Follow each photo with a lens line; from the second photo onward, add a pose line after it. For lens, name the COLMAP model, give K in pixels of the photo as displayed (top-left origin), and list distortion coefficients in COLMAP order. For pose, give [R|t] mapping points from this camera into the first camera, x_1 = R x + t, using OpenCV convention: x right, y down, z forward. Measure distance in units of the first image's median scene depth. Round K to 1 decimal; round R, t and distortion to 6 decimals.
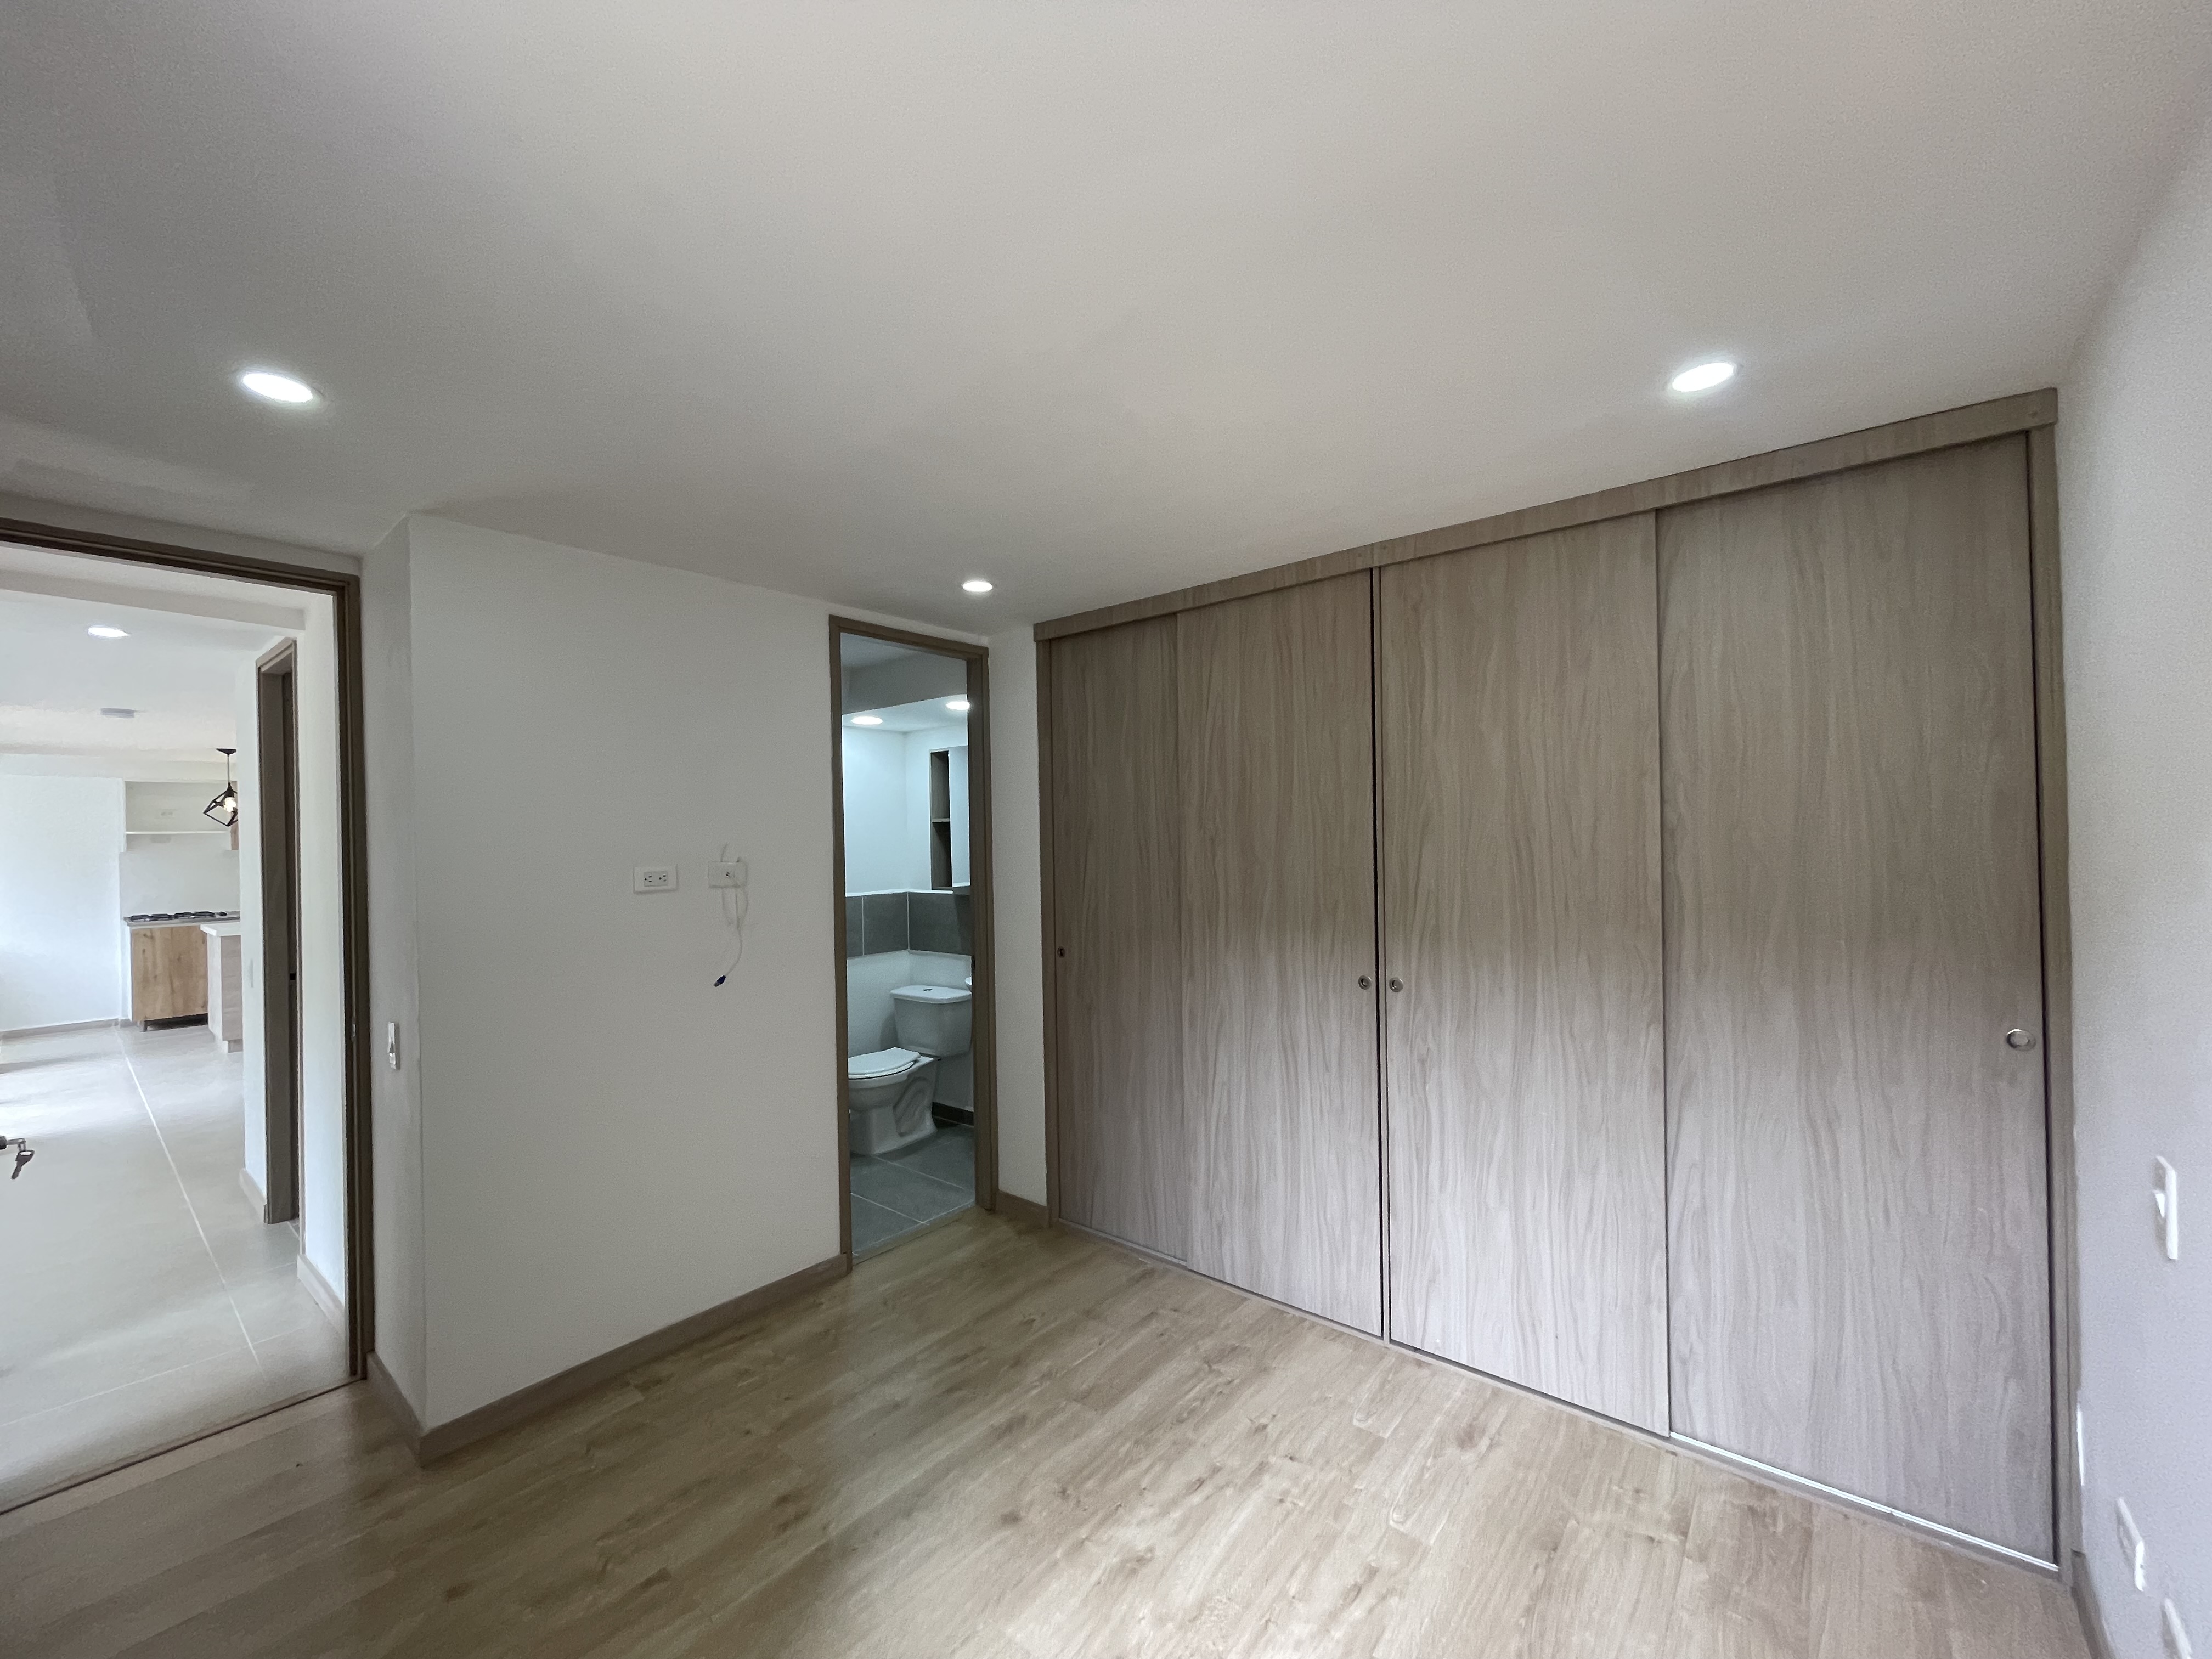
lens RADIAL K [[889.0, 0, 1106.4], [0, 889.0, 840.7], [0, 0, 1]] dist [-0.009854, 0.006174]
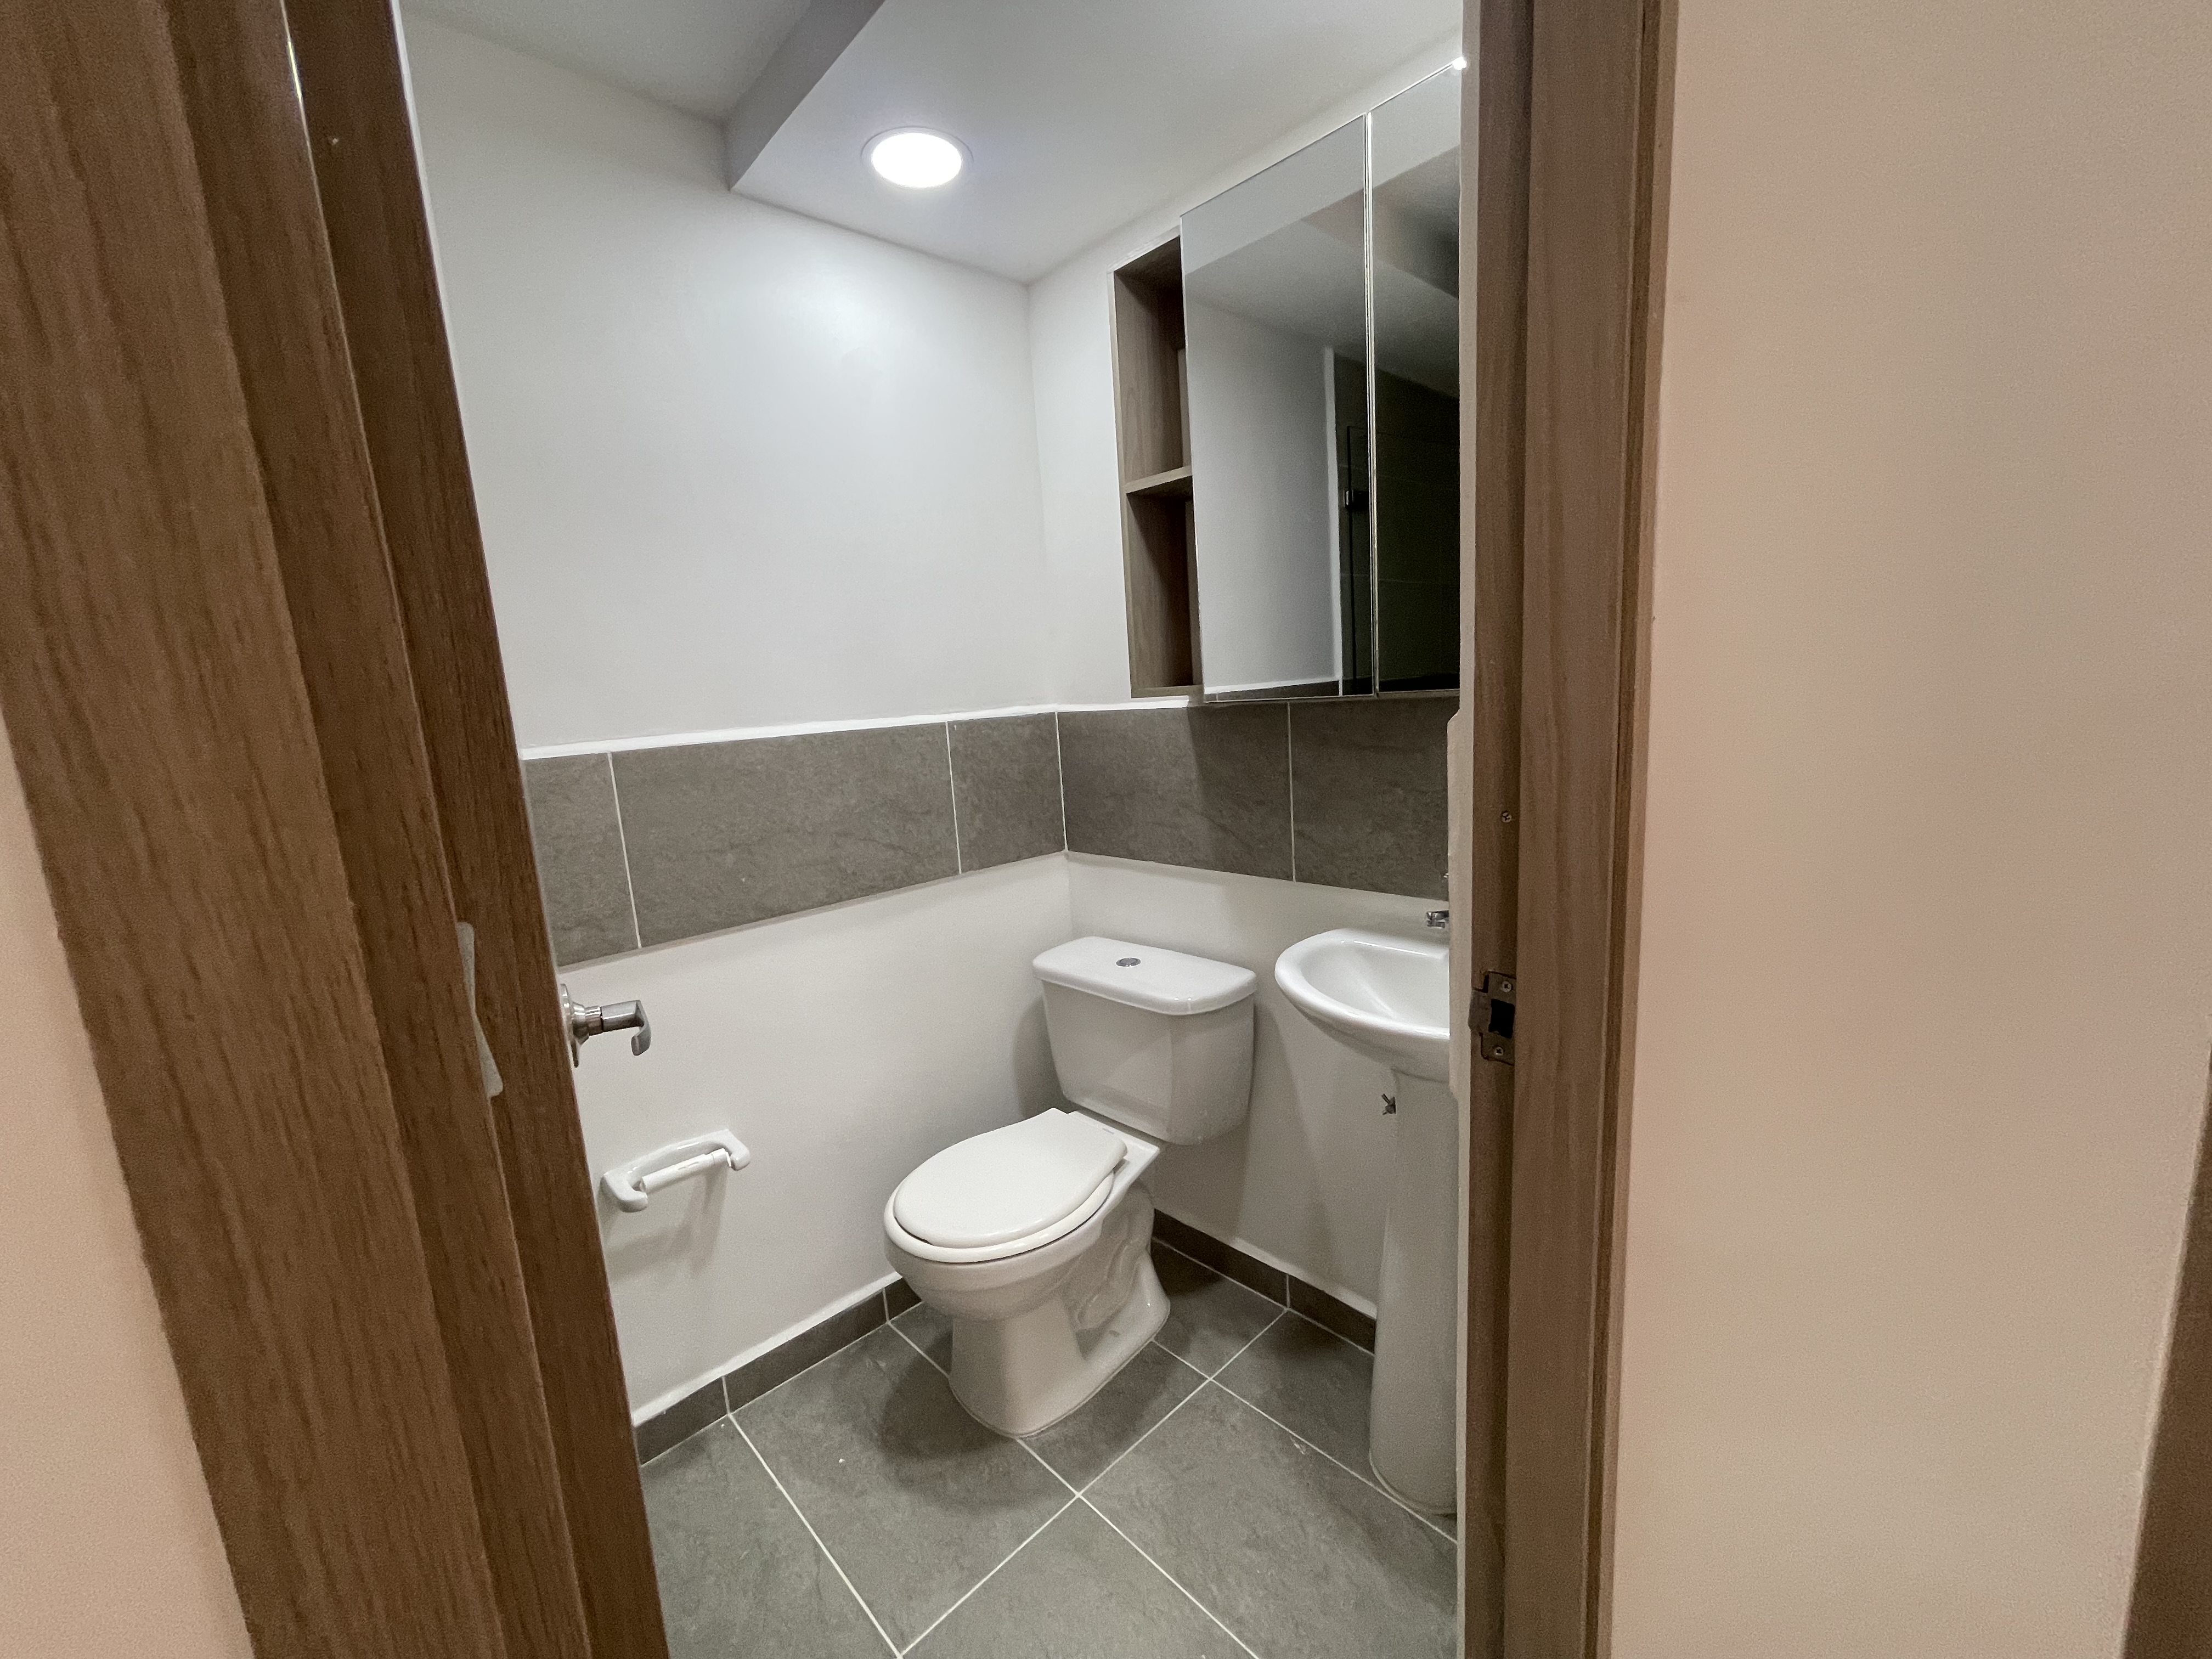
lens RADIAL K [[889.0, 0, 1106.4], [0, 889.0, 840.7], [0, 0, 1]] dist [-0.009854, 0.006174]
pose [[0.992068, -0.021014, -0.123935, -0.165462], [0.042205, 0.984378, 0.170934, 0.051159], [0.118407, -0.174809, 0.977457, 0.644266]]
